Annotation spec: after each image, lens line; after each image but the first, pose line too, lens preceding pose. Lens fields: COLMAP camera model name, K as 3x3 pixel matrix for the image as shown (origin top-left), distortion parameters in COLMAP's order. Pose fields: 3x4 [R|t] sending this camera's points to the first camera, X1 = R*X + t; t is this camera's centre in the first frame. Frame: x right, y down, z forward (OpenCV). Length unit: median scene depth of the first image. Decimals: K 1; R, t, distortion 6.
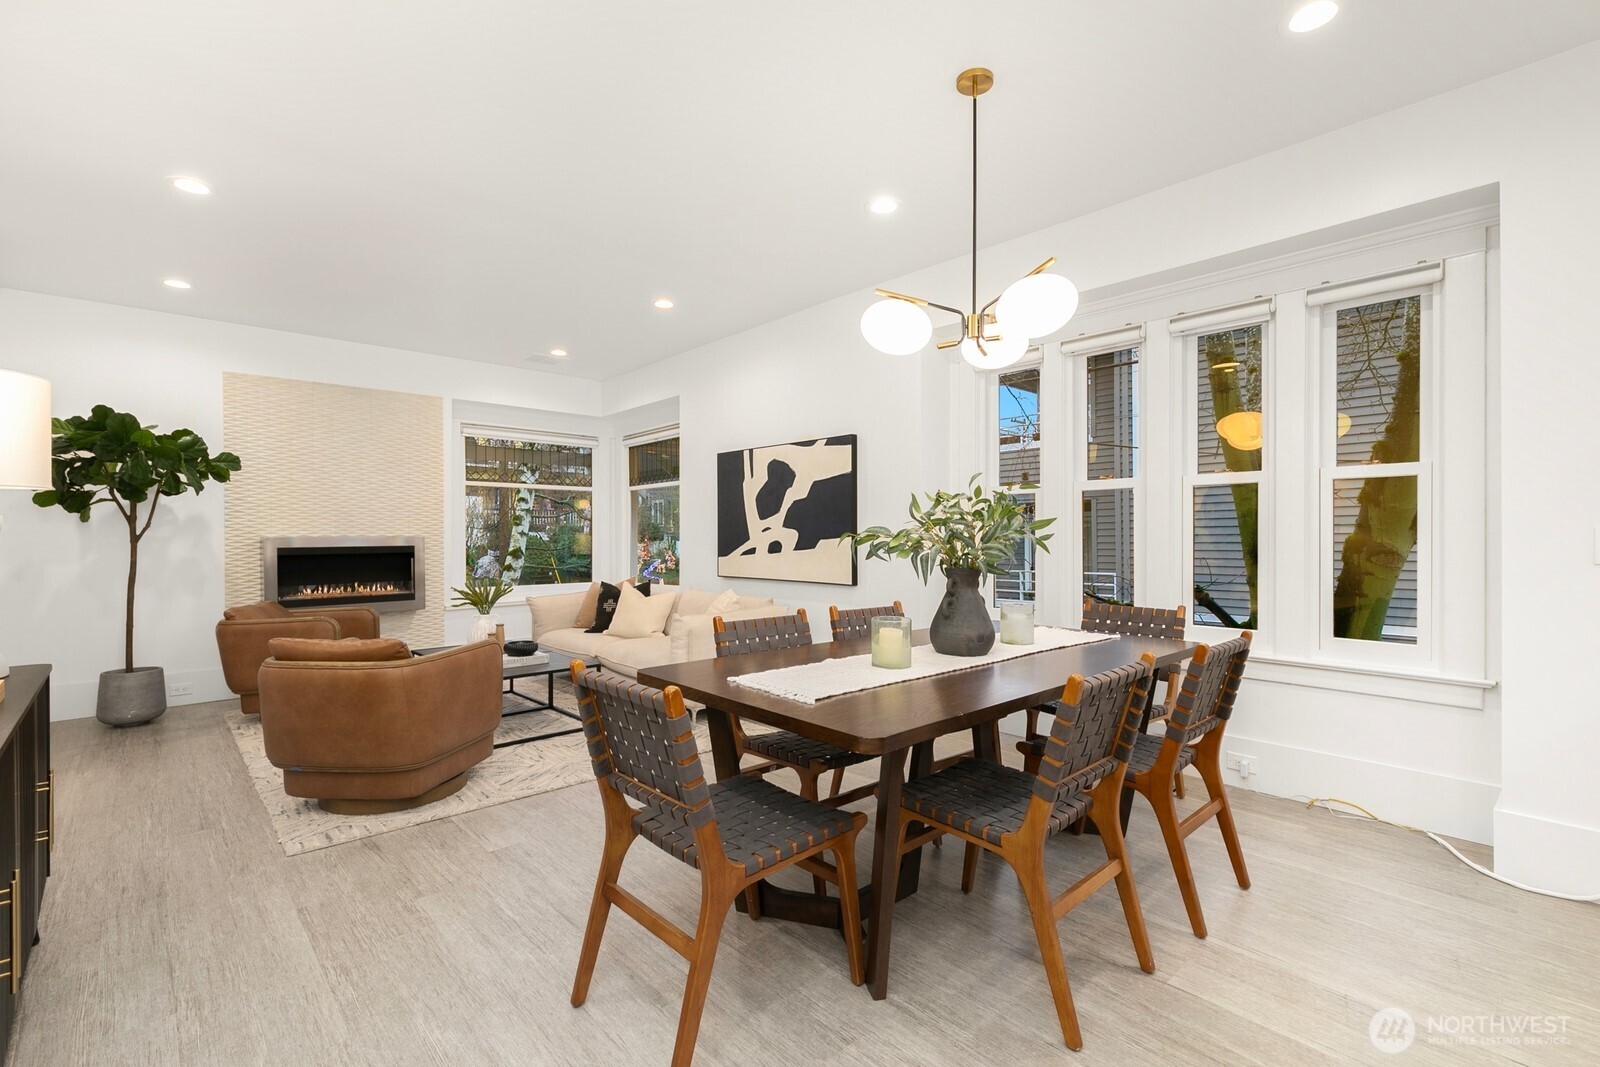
lens RADIAL K [[719.3, 0, 797.7], [0, 719.3, 540.9], [0, 0, 1]] dist [0.008646, 0.000038]
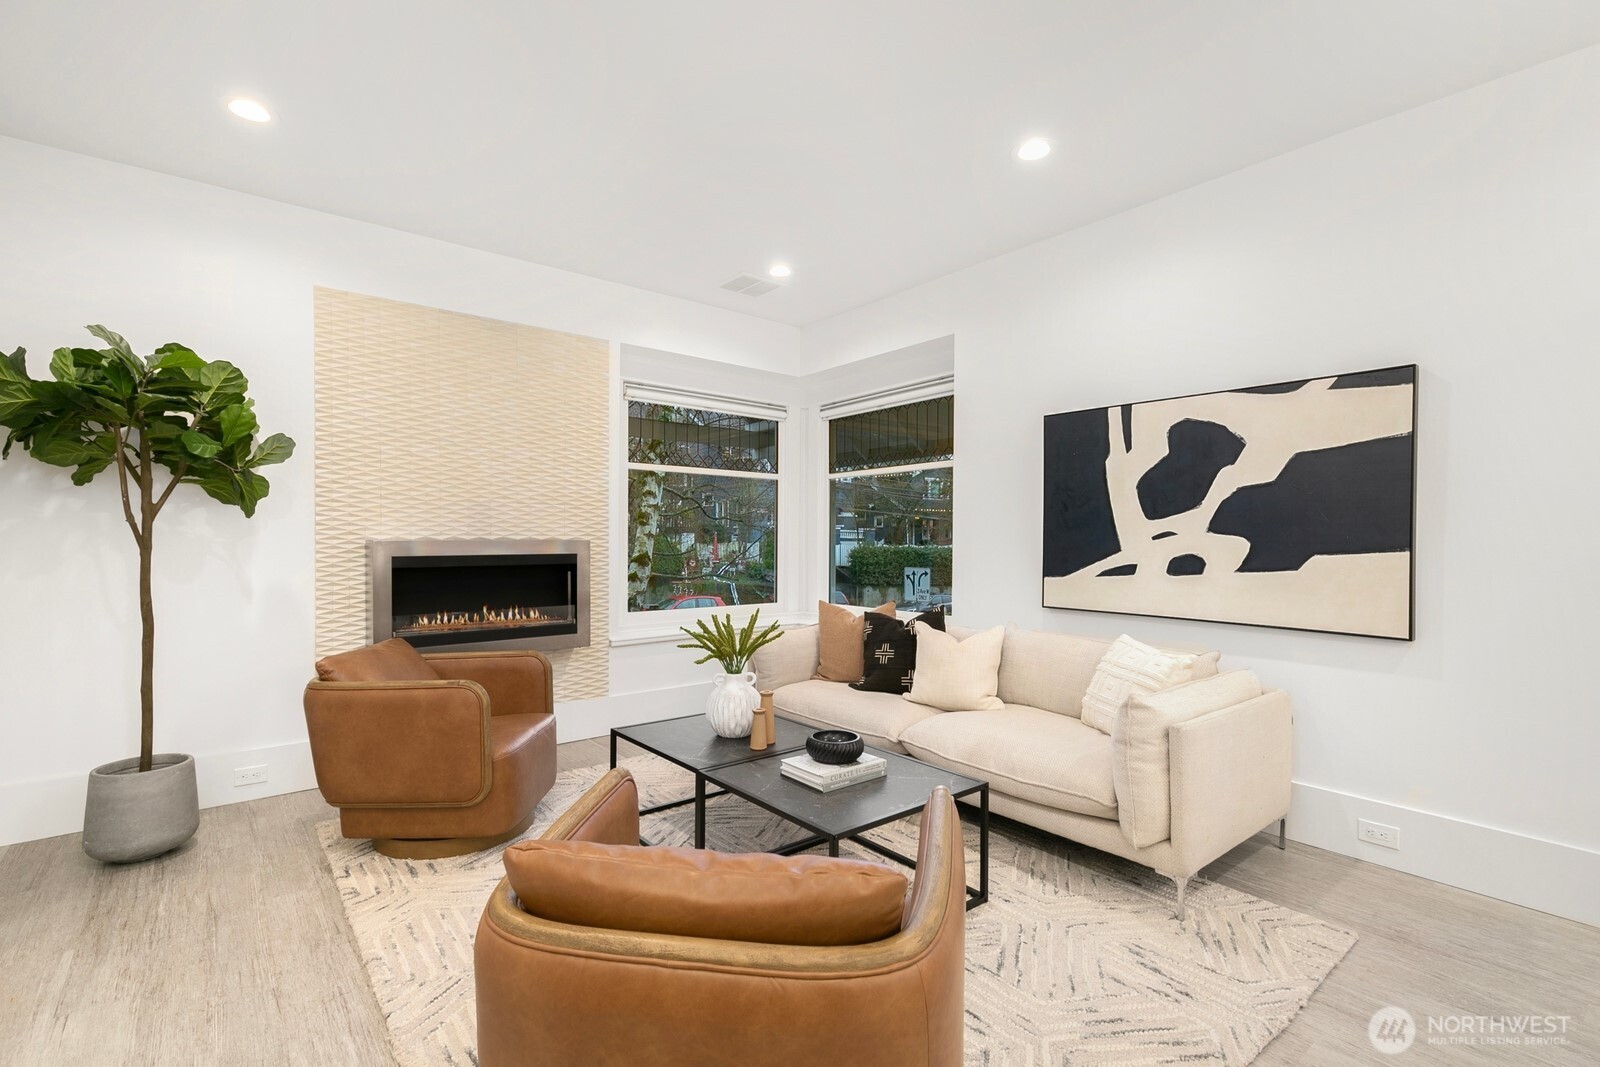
lens RADIAL K [[729.4, 0, 799.1], [0, 729.4, 543.8], [0, 0, 1]] dist [0.004280, 0.000164]
pose [[0.998254, 0.009657, -0.058281, -0.311596], [-0.009563, 0.999952, 0.001886, -0.006889], [0.058296, -0.001325, 0.998298, 0.360203]]
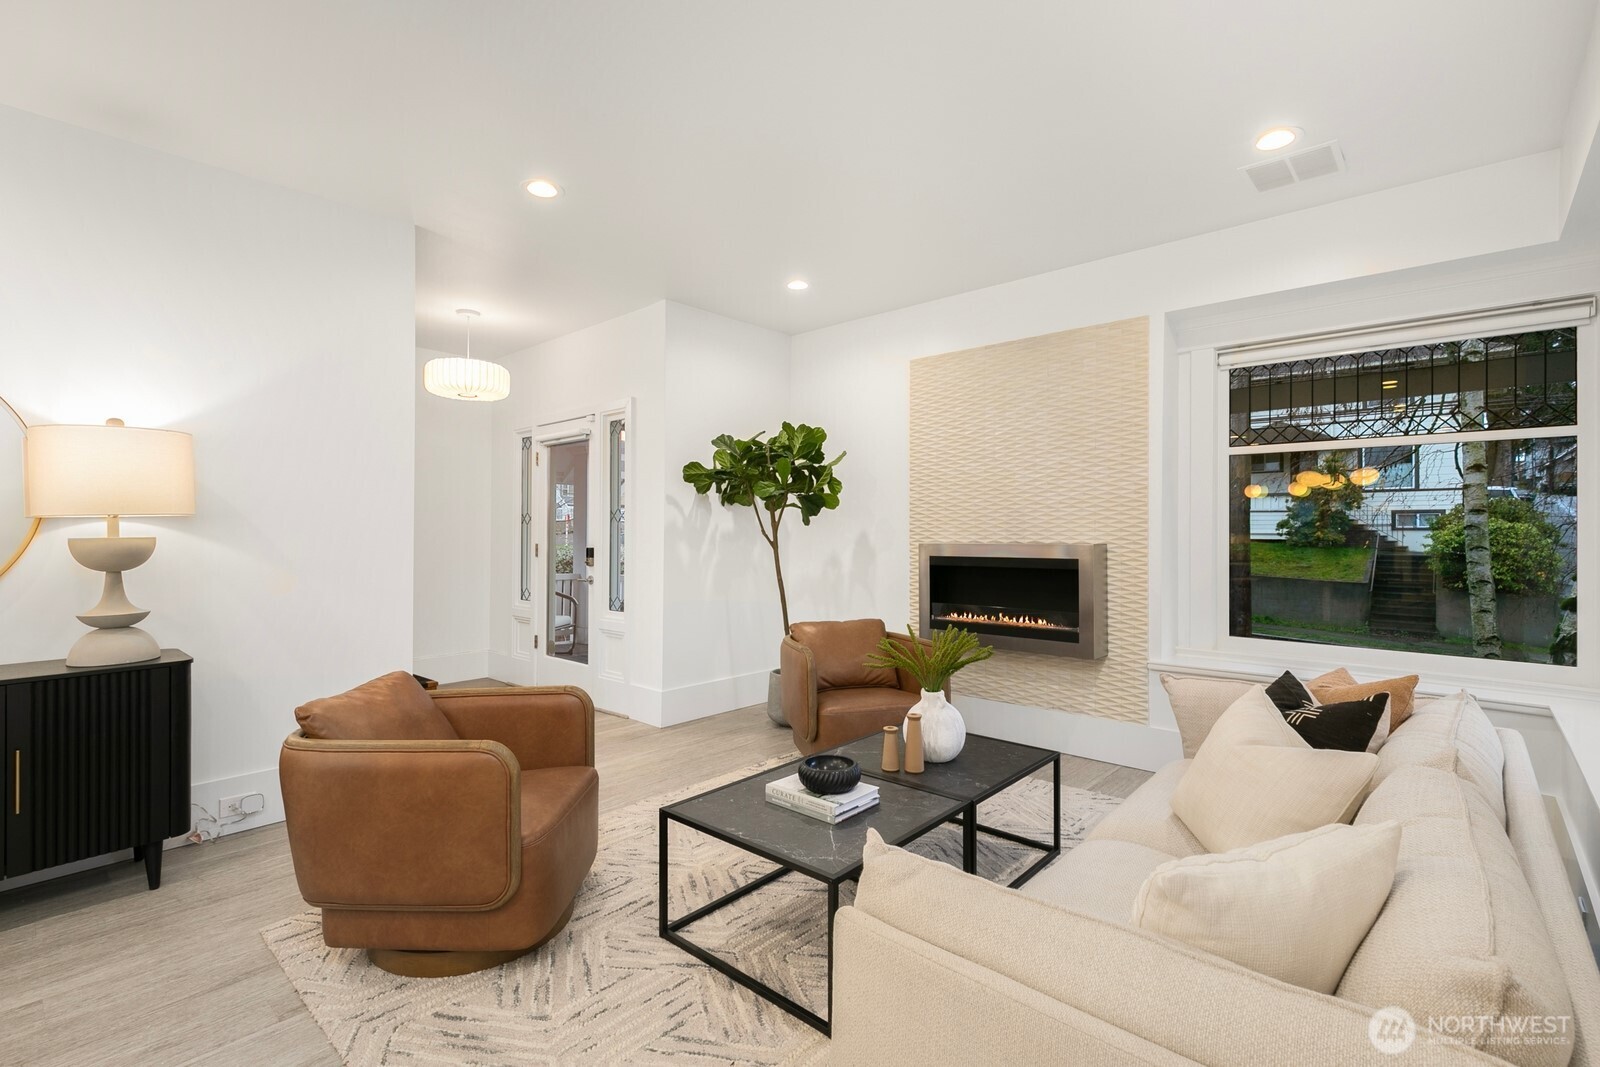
lens RADIAL K [[728.3, 0, 800.0], [0, 728.3, 533.5], [0, 0, 1]] dist [0.003752, 0.000442]
pose [[0.094451, 0.005476, -0.995514, 0.102615], [-0.006857, 0.999965, 0.004850, -0.019640], [0.995506, 0.006368, 0.094485, 0.761322]]
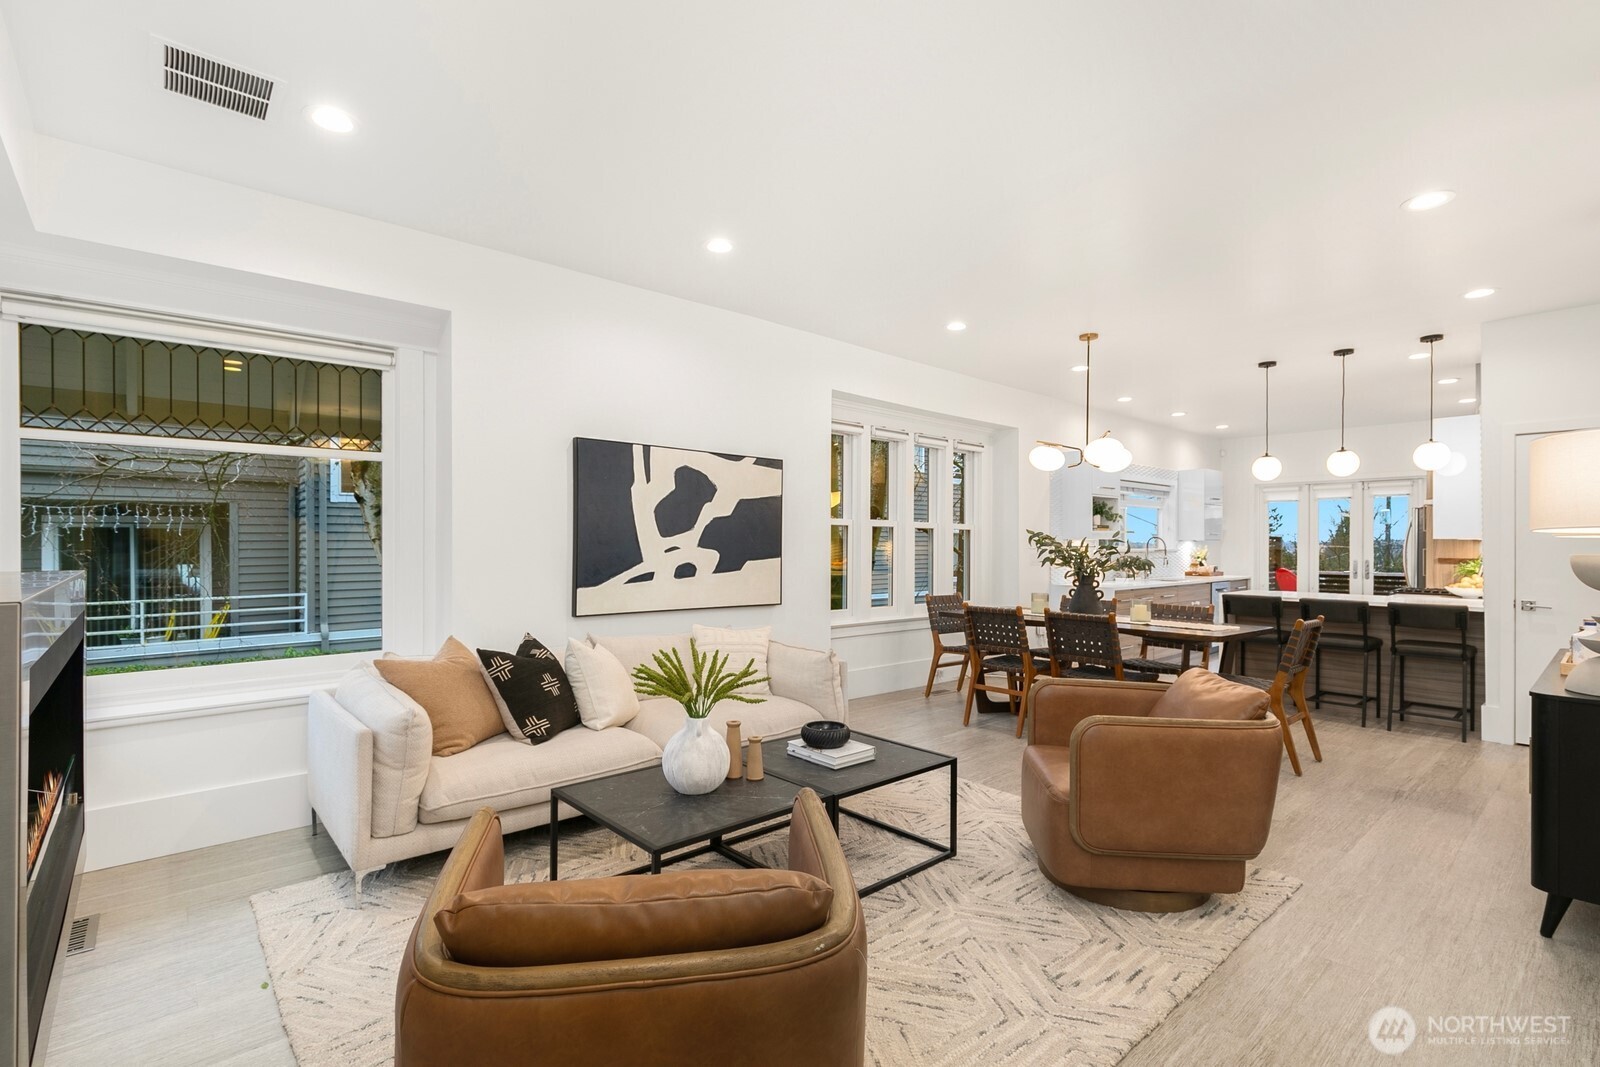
lens RADIAL K [[729.4, 0, 799.1], [0, 729.4, 543.8], [0, 0, 1]] dist [0.004280, 0.000164]
pose [[0.018059, 0.004843, 0.999825, -0.858335], [0.000596, 0.999988, -0.004855, -0.017745], [-0.999837, 0.000684, 0.018056, 0.829398]]
